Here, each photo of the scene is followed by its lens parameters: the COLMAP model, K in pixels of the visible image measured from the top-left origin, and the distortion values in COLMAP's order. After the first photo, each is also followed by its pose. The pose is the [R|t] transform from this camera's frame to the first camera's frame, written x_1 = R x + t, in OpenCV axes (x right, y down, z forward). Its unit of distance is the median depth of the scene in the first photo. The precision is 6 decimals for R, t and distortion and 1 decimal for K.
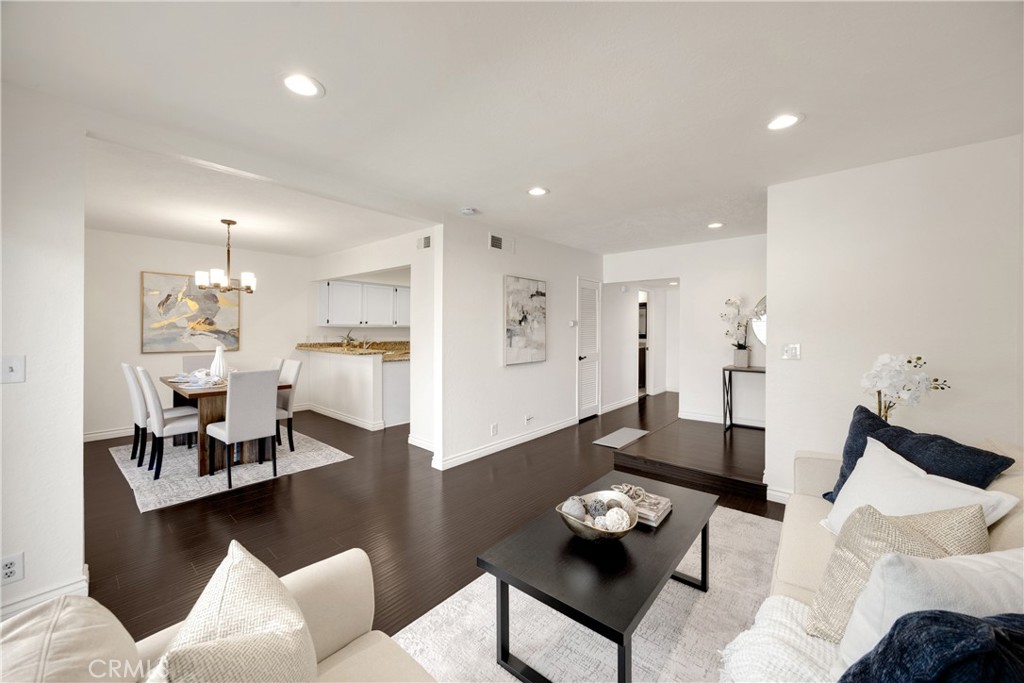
lens RADIAL K [[385.7, 0, 515.2], [0, 385.7, 332.3], [0, 0, 1]] dist [0.000017, 0.000026]
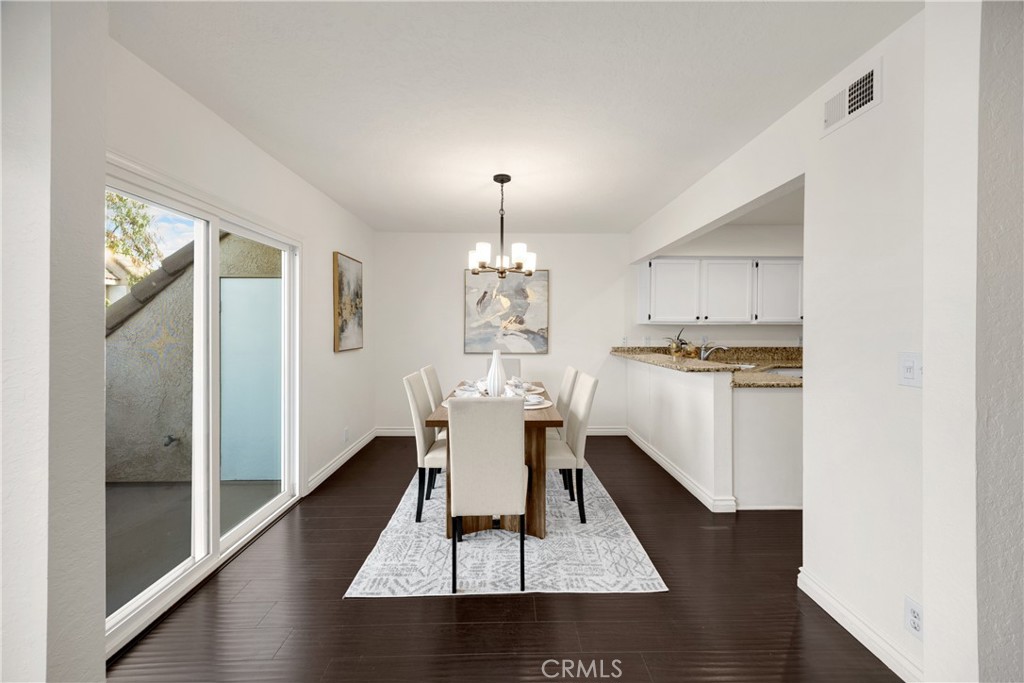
lens RADIAL K [[385.7, 0, 515.2], [0, 385.7, 332.3], [0, 0, 1]] dist [0.000017, 0.000026]
pose [[0.663965, -0.000070, -0.747763, -0.140794], [-0.002921, 0.999992, -0.002687, 0.002944], [0.747758, 0.003968, 0.663960, 0.407735]]
